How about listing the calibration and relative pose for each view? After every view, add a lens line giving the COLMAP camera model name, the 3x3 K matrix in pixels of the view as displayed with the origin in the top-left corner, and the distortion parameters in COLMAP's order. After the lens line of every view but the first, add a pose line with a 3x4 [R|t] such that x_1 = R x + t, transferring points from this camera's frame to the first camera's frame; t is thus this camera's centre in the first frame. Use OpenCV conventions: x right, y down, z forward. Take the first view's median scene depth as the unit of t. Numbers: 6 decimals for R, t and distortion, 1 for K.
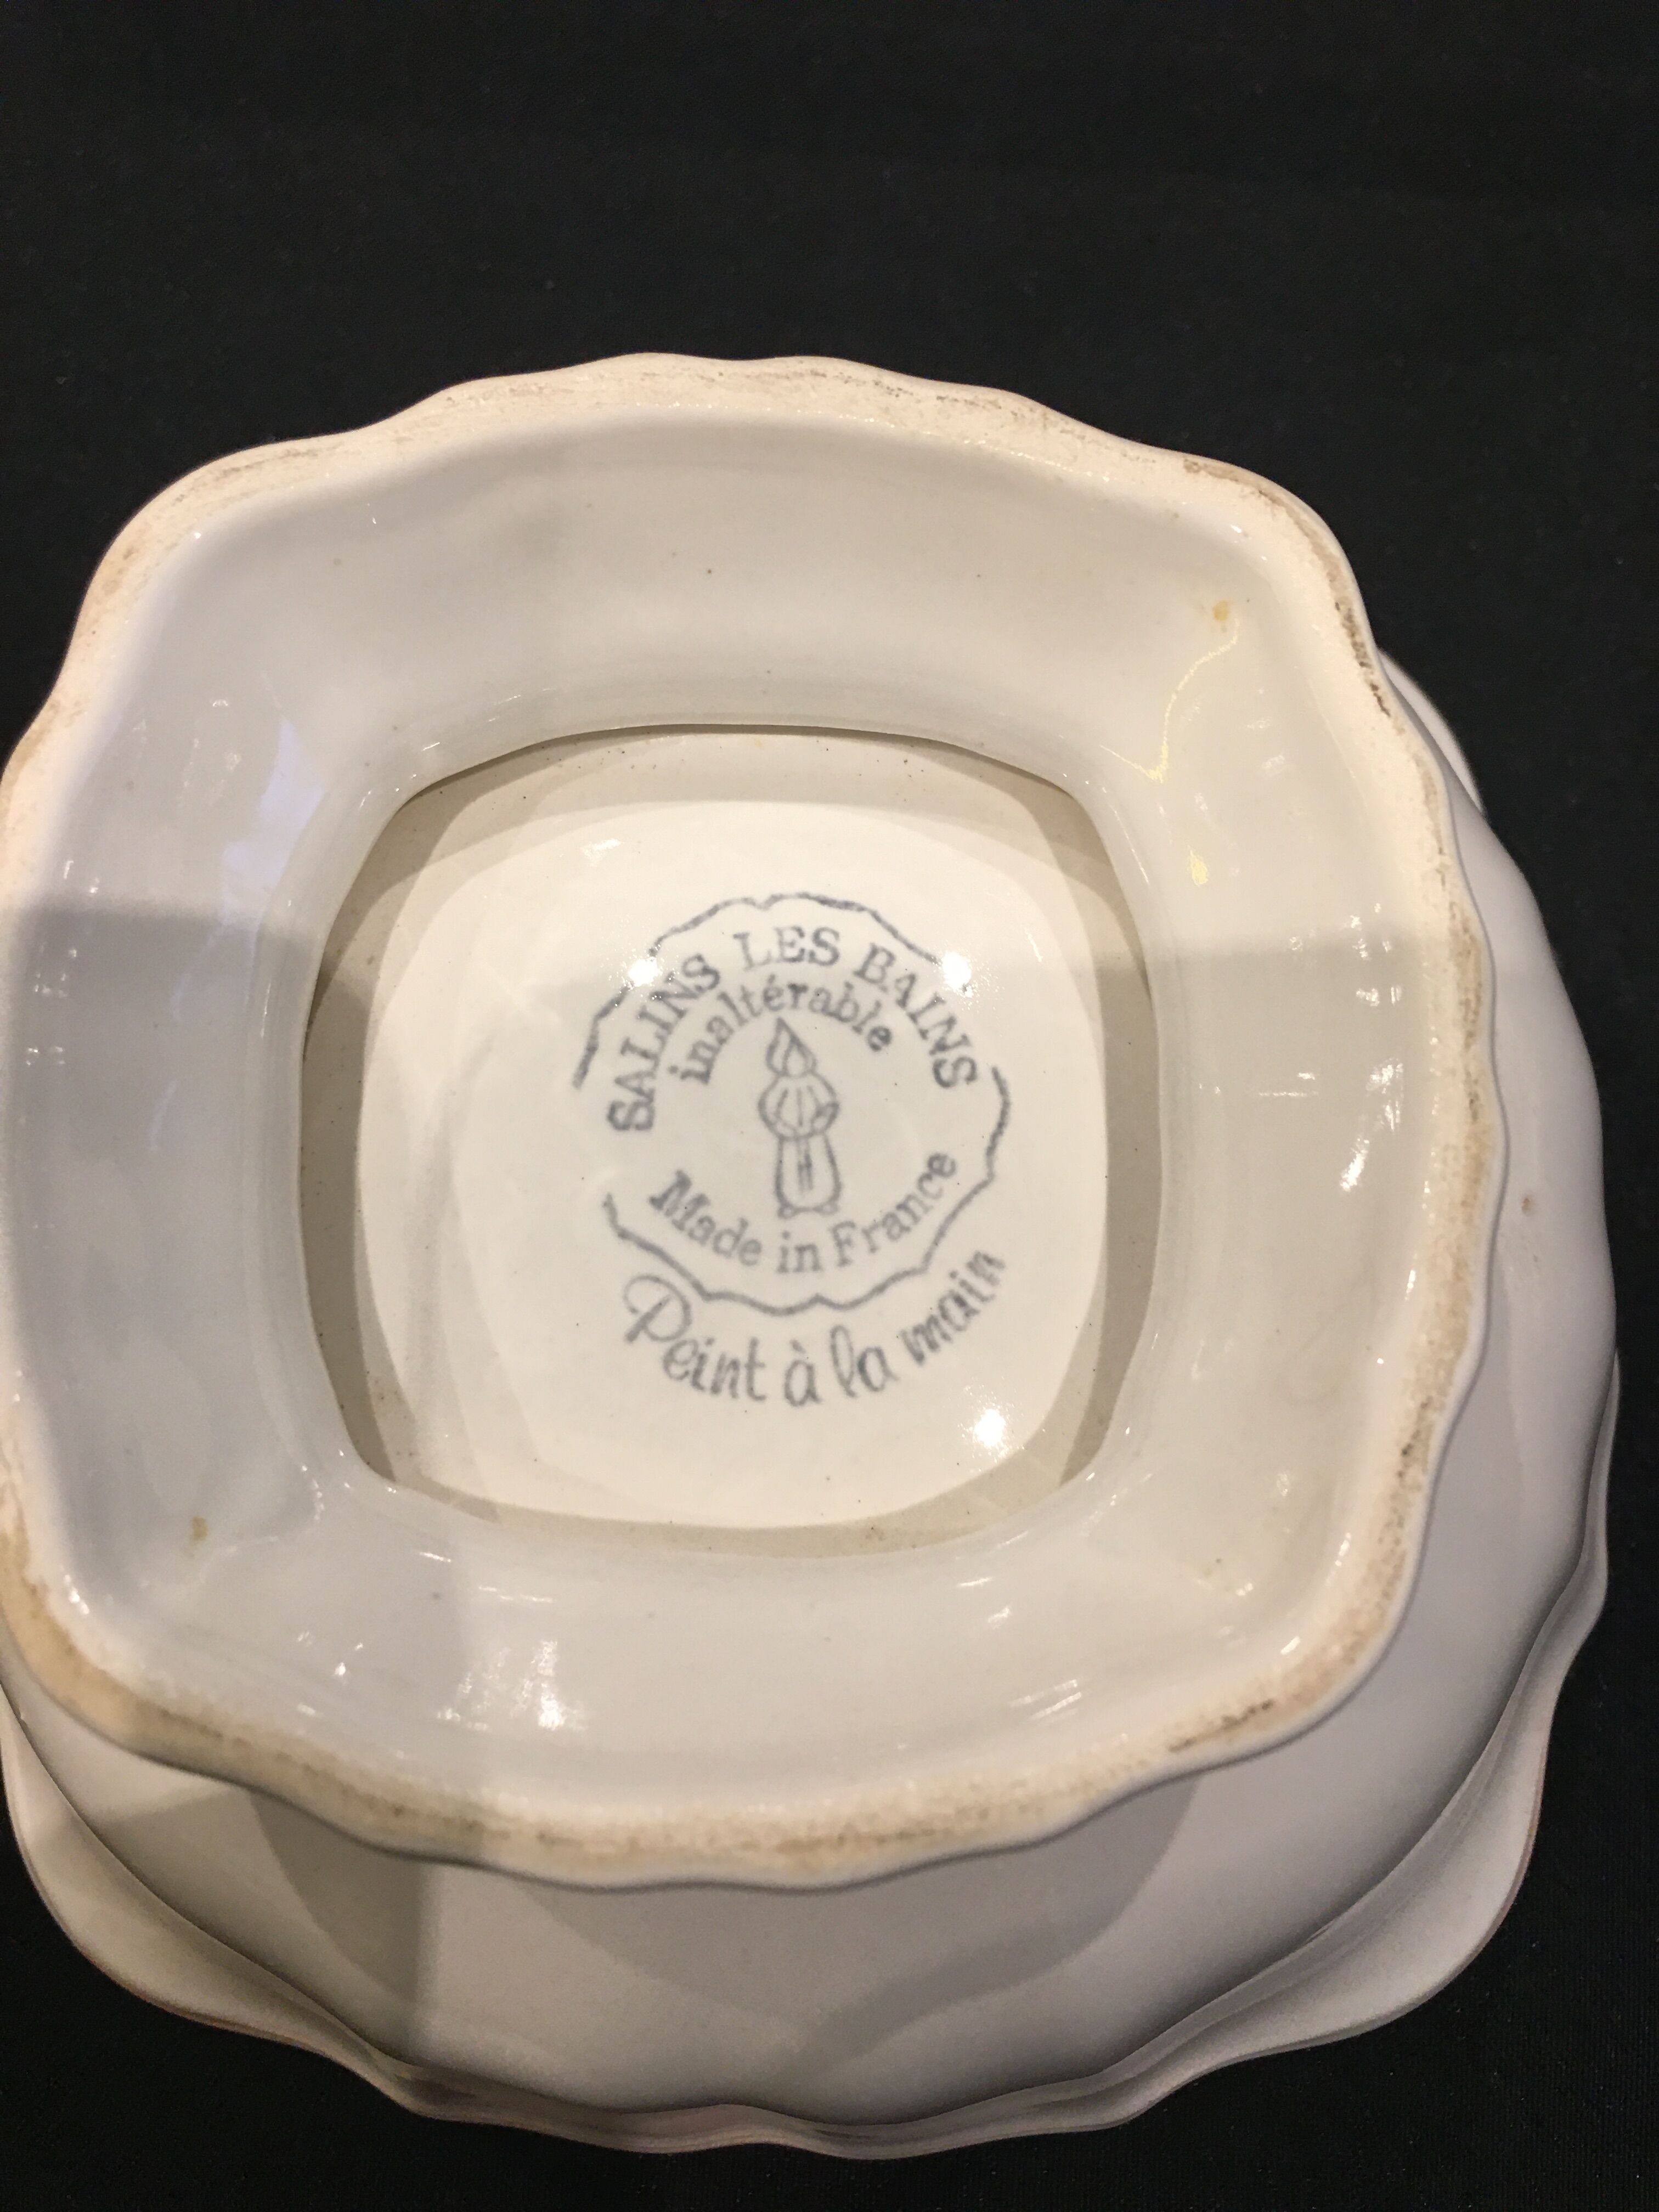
lens RADIAL K [[2075.7, 0, 838.2], [0, 2075.7, 1109.9], [0, 0, 1]] dist [0.080575, -0.191827]
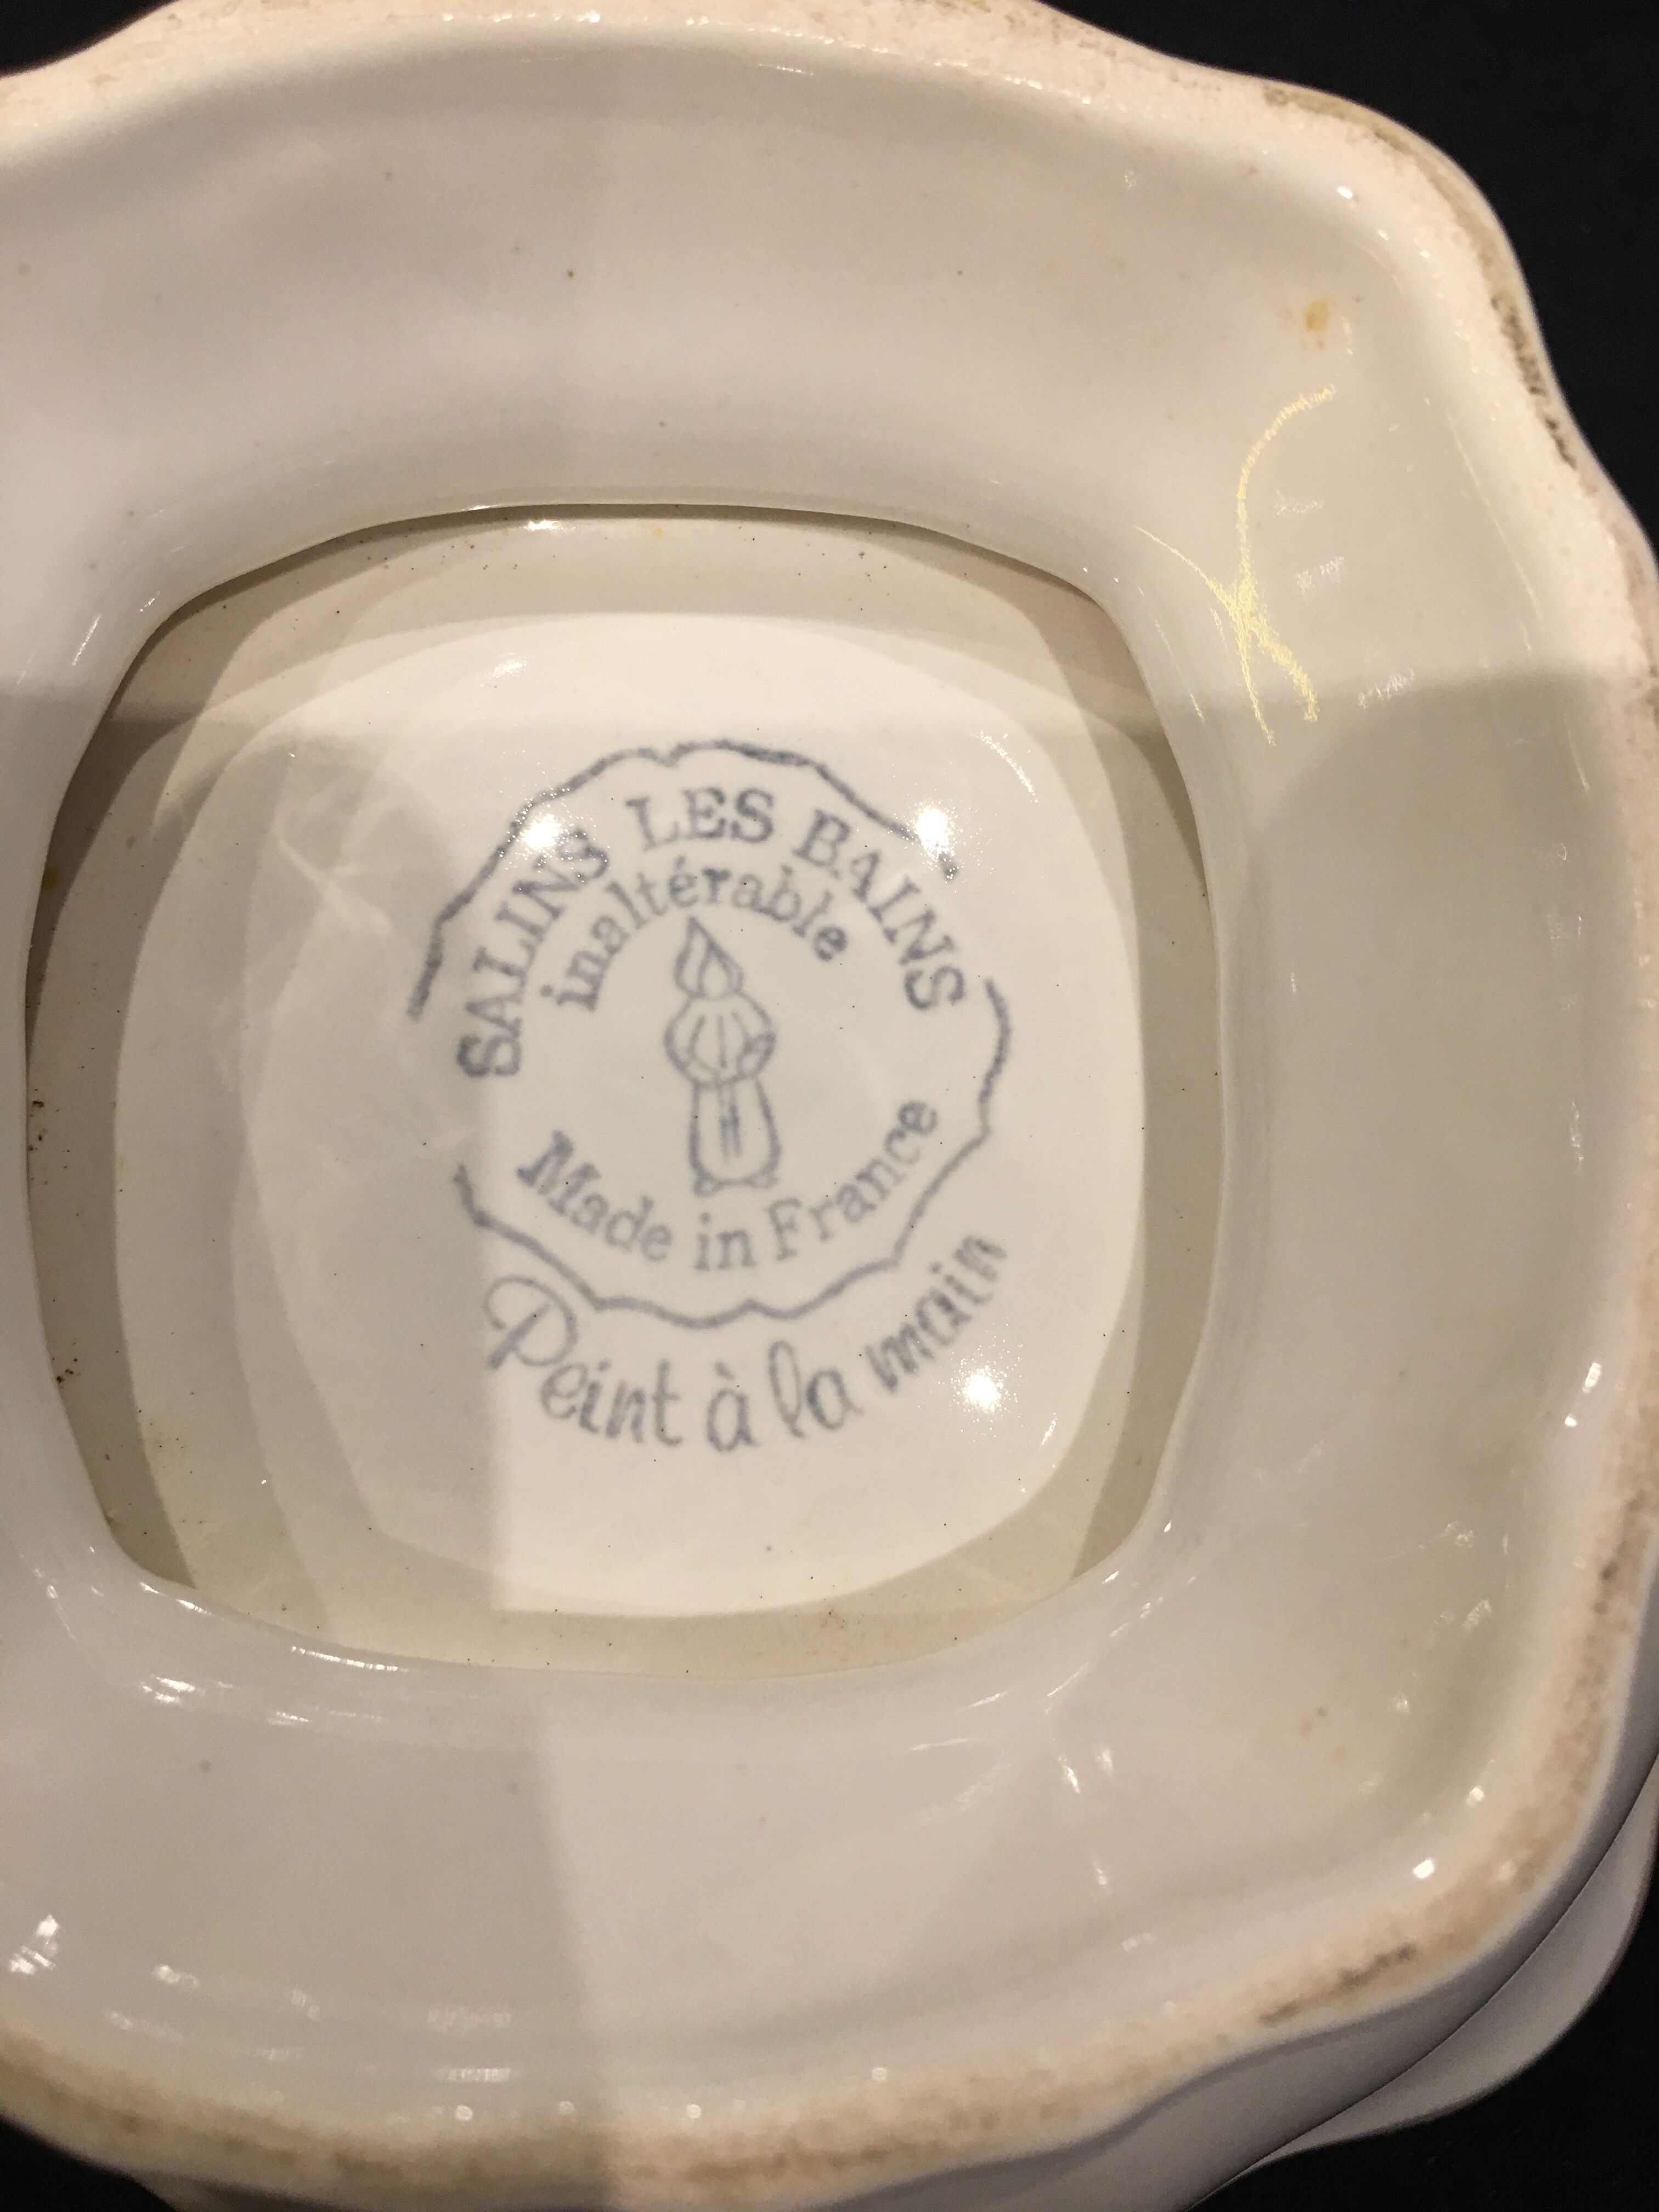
lens RADIAL K [[2075.7, 0, 838.2], [0, 2075.7, 1109.9], [0, 0, 1]] dist [0.080575, -0.191827]
pose [[0.999832, -0.016793, 0.007284, 0.016707], [0.016118, 0.996296, 0.084468, -0.038284], [-0.008676, -0.084336, 0.996400, 0.276027]]
